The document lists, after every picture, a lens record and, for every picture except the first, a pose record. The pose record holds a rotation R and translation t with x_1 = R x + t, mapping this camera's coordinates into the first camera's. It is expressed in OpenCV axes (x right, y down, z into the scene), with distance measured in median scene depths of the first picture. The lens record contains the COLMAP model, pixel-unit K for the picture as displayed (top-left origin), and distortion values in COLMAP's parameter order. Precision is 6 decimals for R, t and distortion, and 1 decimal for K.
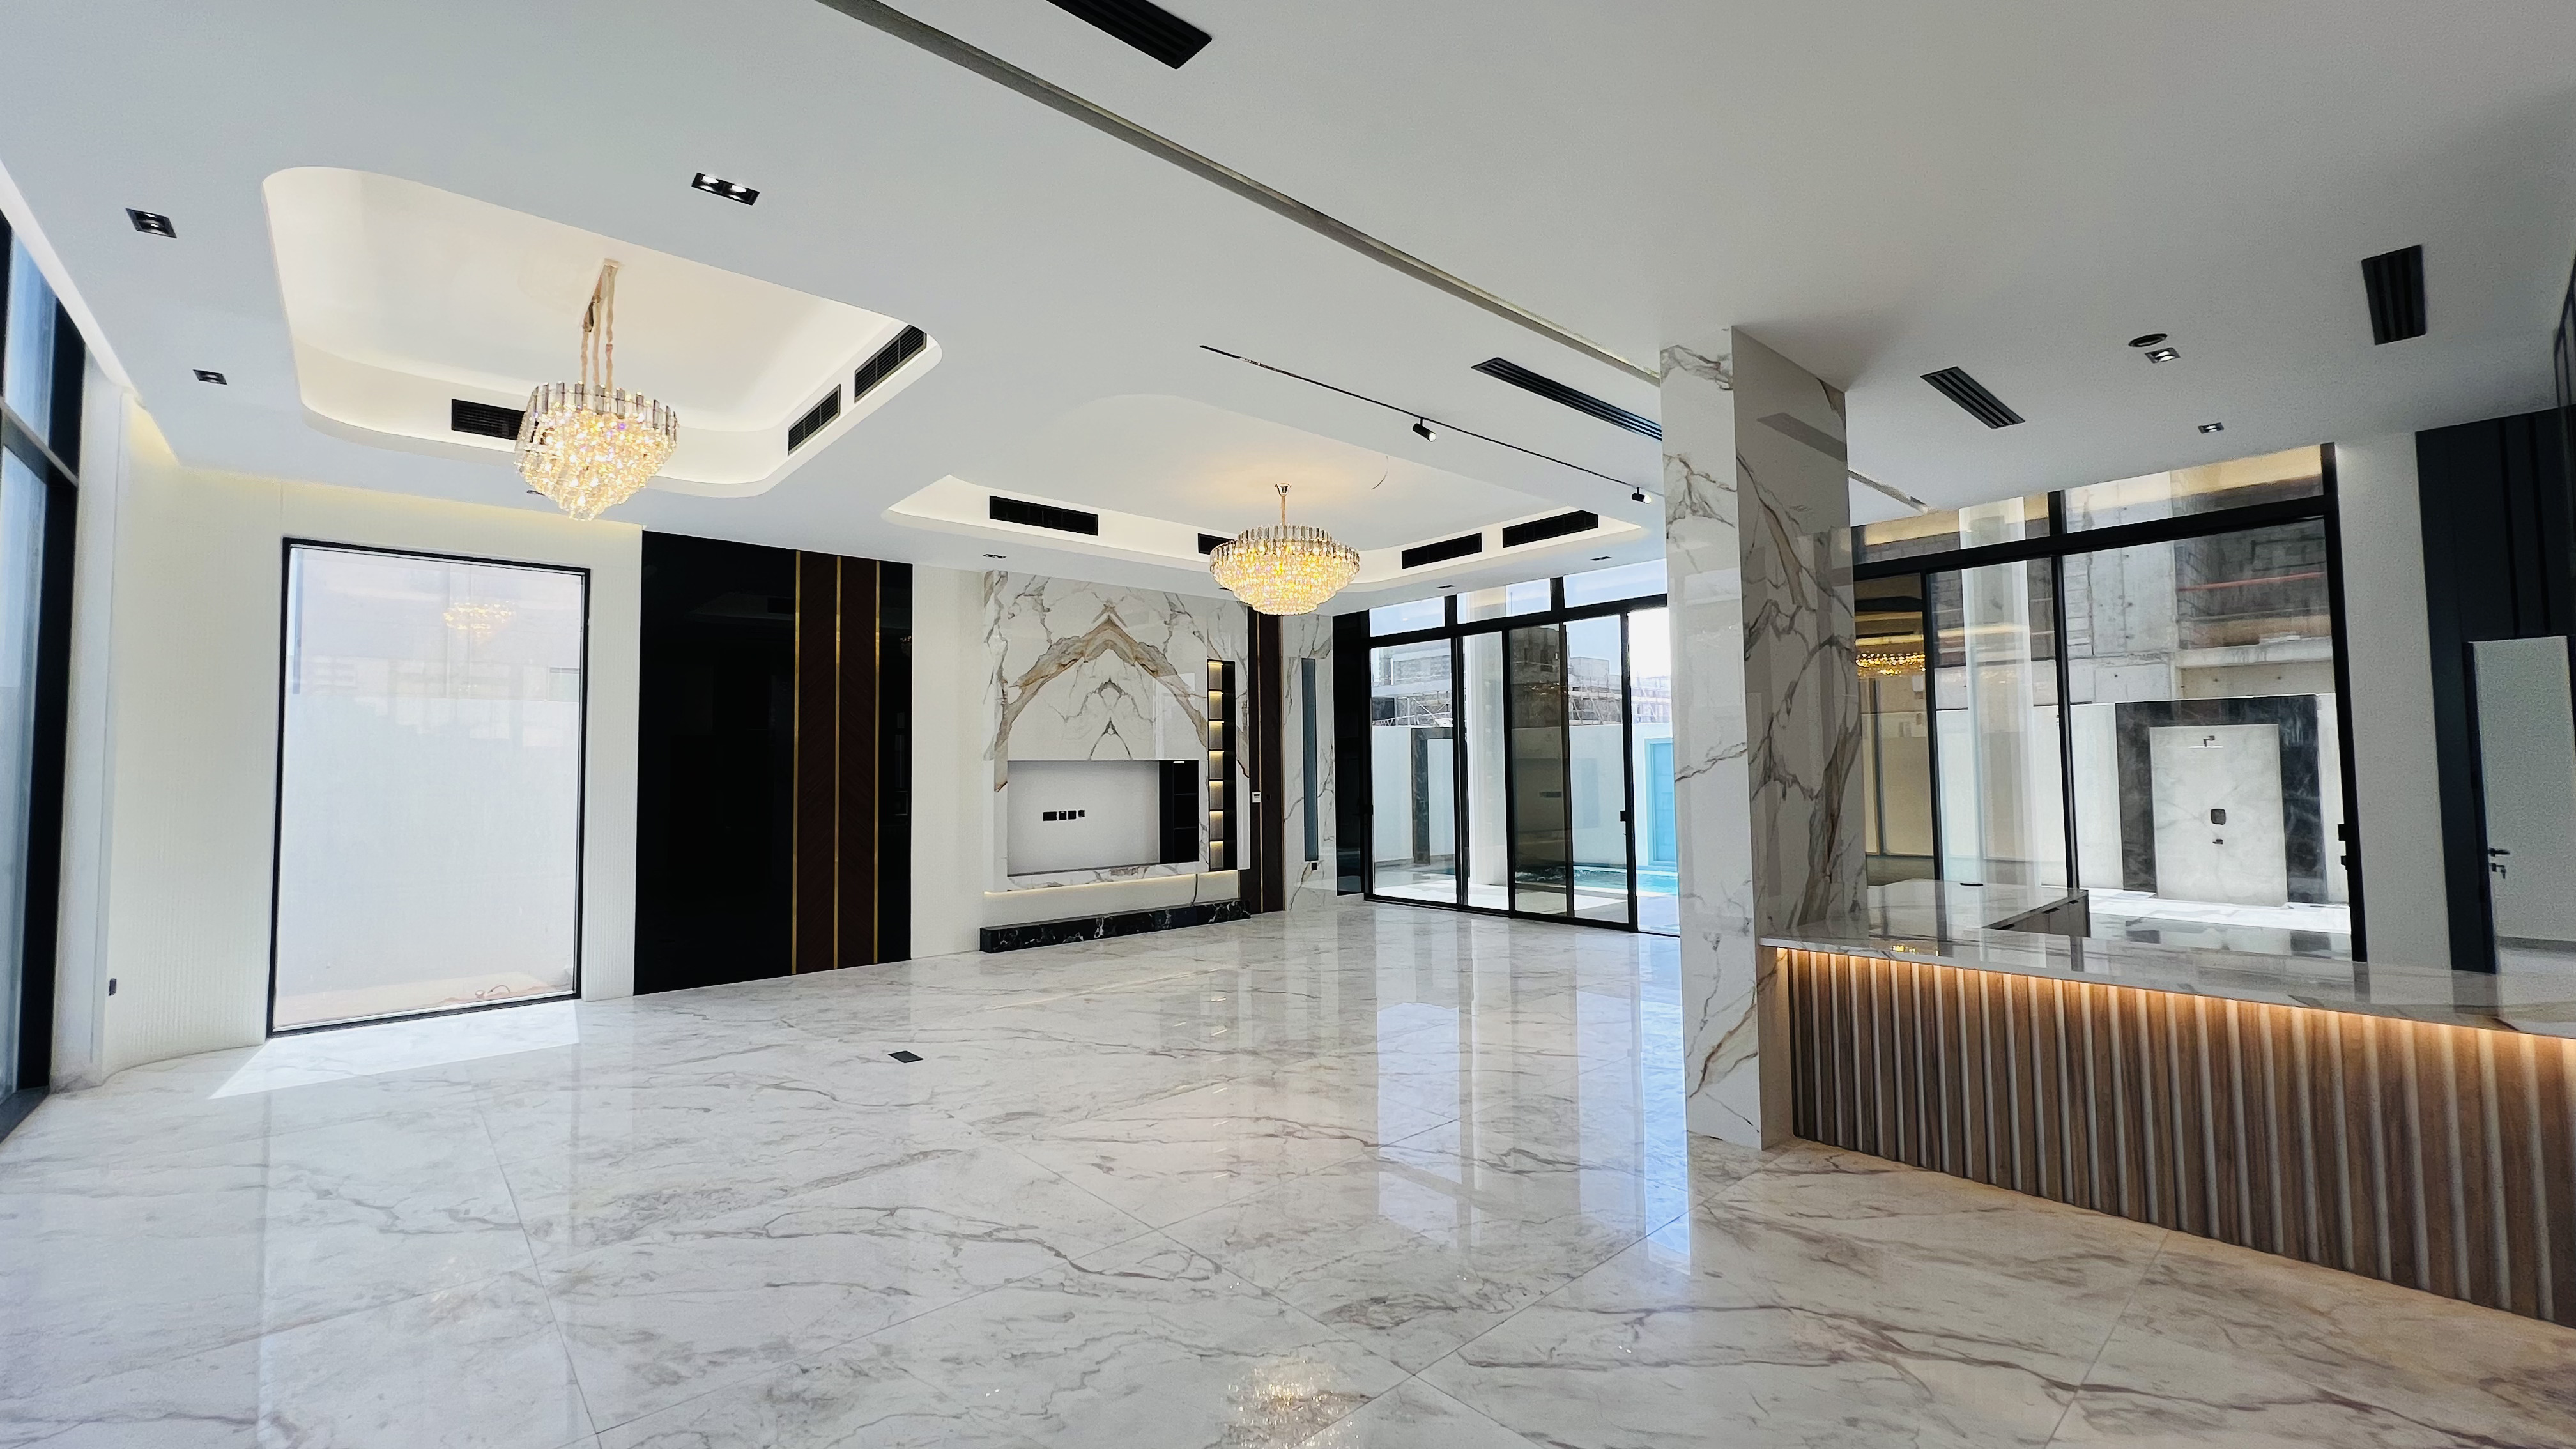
lens RADIAL K [[1032.1, 0, 1284.2], [0, 1032.1, 722.3], [0, 0, 1]] dist [0.000407, 0.000009]
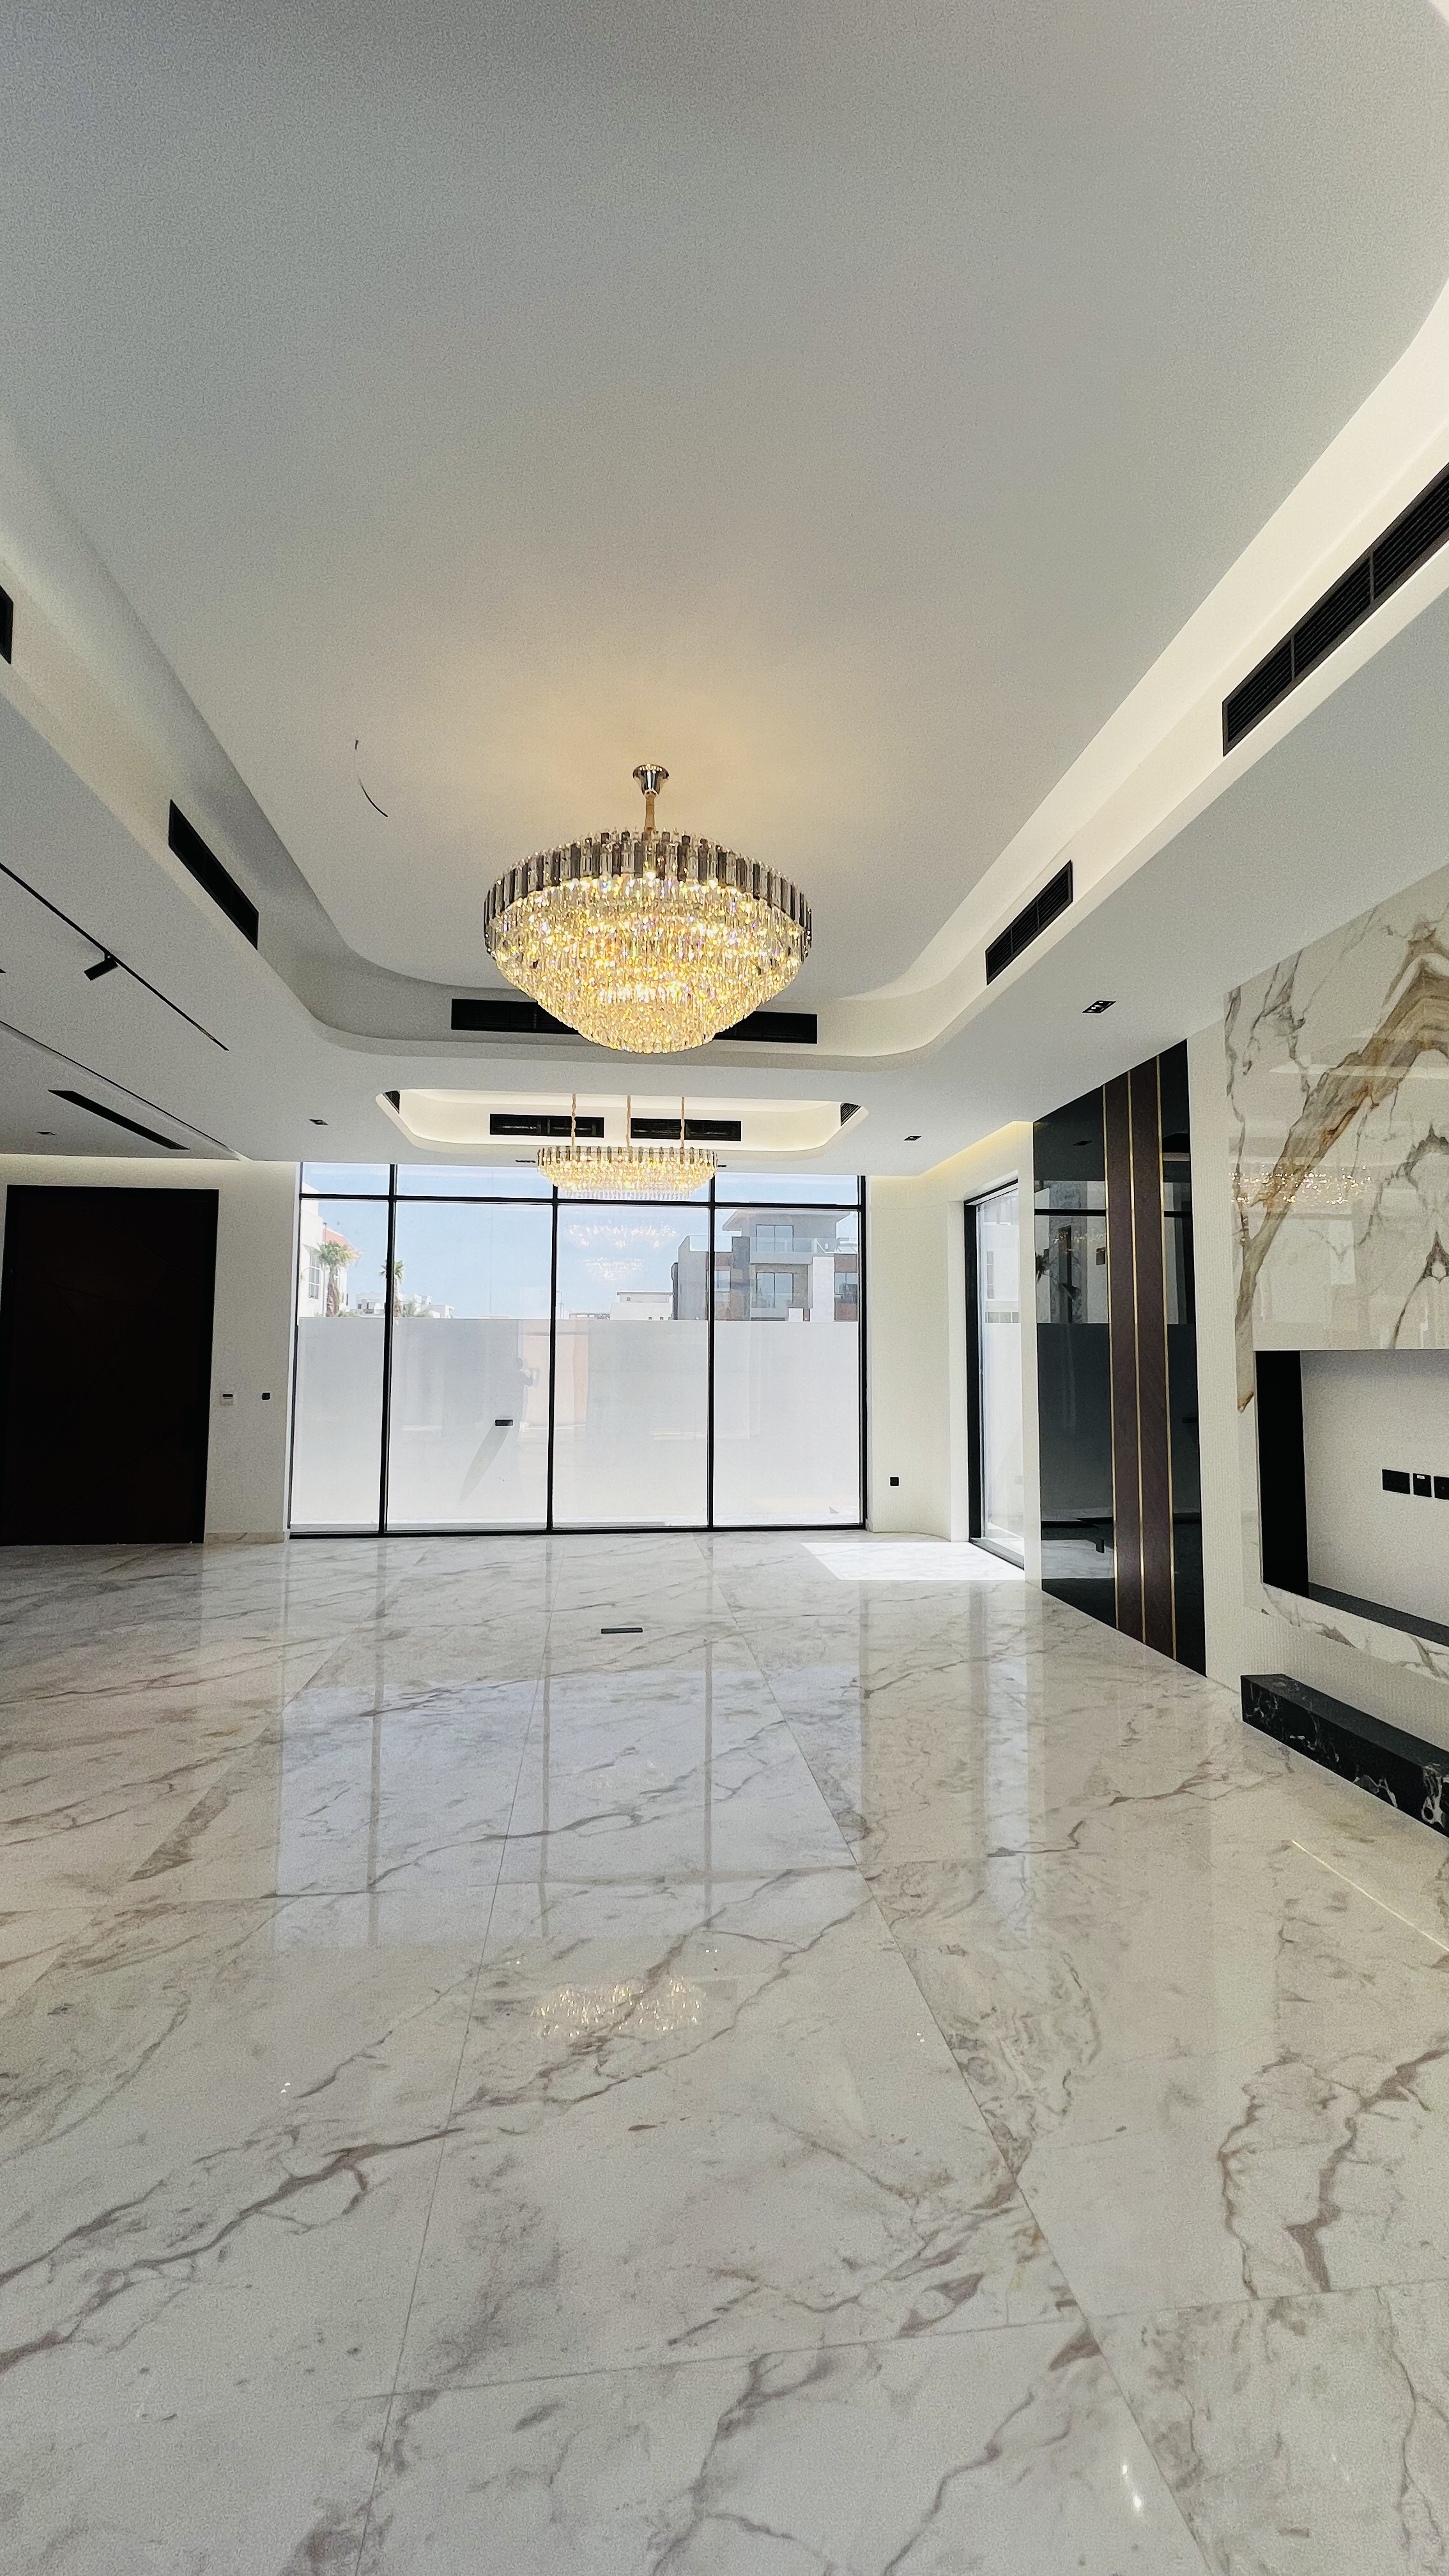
lens RADIAL K [[1028.3, 0, 722.4], [0, 1028.3, 1280.8], [0, 0, 1]] dist [-0.000692, -0.000065]
pose [[-0.571956, -0.047228, -0.818924, 0.292475], [0.046884, 0.994827, -0.090118, 0.035279], [0.818944, -0.089938, -0.566783, 1.052885]]
